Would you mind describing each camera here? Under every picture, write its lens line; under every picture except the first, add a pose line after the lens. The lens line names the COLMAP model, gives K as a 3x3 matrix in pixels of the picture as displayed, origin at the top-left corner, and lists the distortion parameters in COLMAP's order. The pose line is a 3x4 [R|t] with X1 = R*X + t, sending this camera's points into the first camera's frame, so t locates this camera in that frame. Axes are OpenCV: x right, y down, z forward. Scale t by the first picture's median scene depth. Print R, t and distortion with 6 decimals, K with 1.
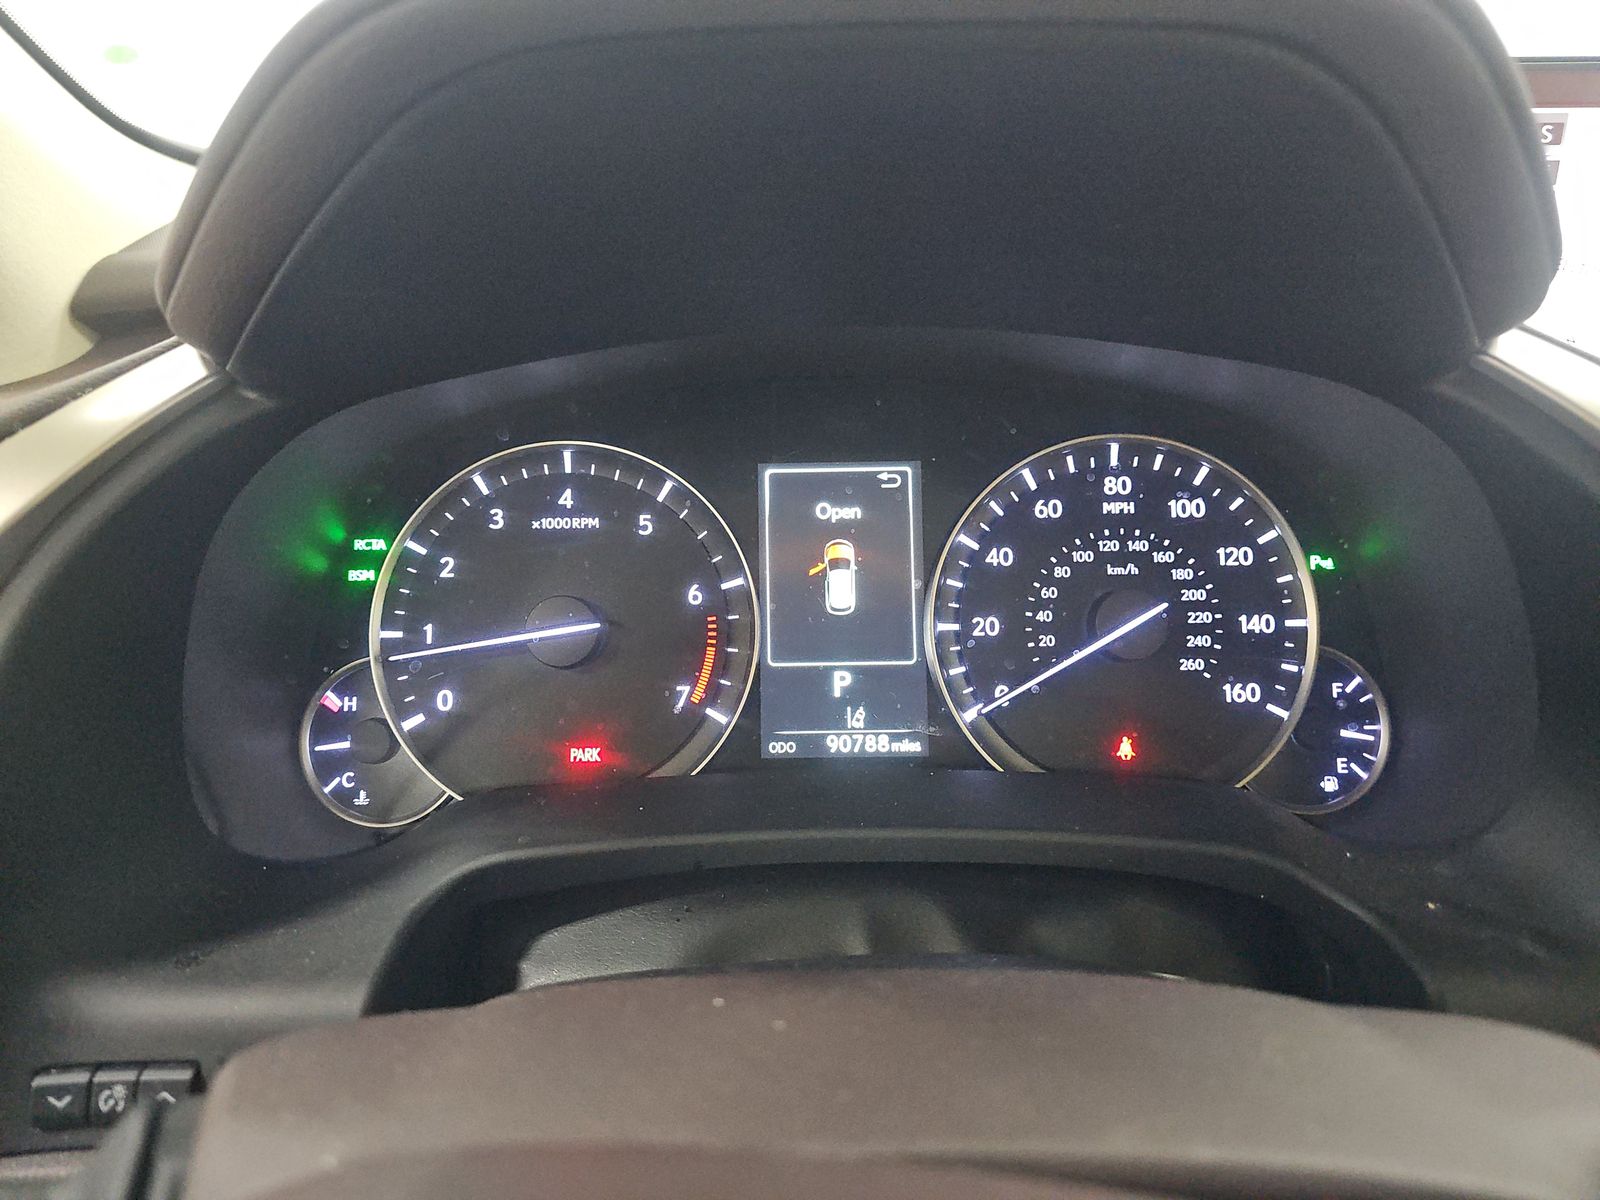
lens RADIAL K [[1086.9, 0, 800.0], [0, 1086.9, 600.0], [0, 0, 1]] dist [0.042040, -0.049118]
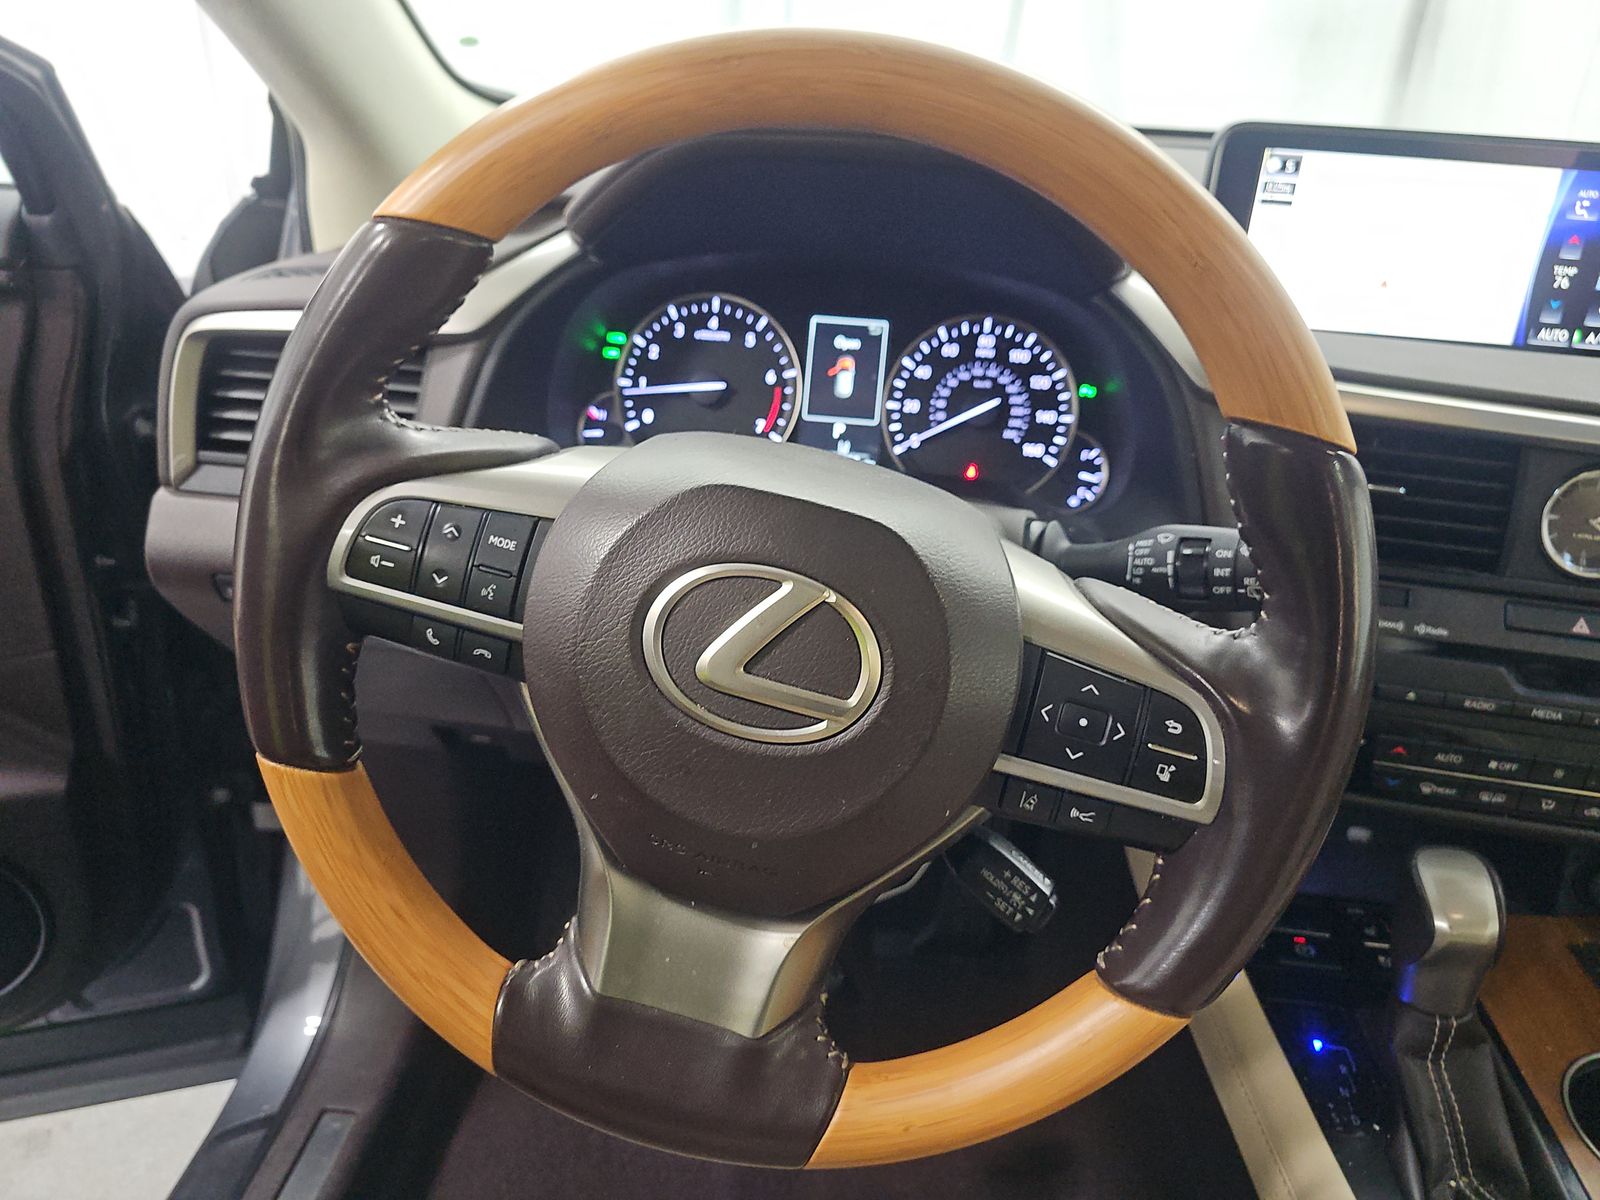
lens RADIAL K [[1086.9, 0, 800.0], [0, 1086.9, 600.0], [0, 0, 1]] dist [0.042040, -0.049118]
pose [[0.990978, 0.108160, -0.079151, 0.163656], [-0.100388, 0.990273, 0.096344, 0.206100], [0.088801, -0.087529, 0.992196, -1.053264]]
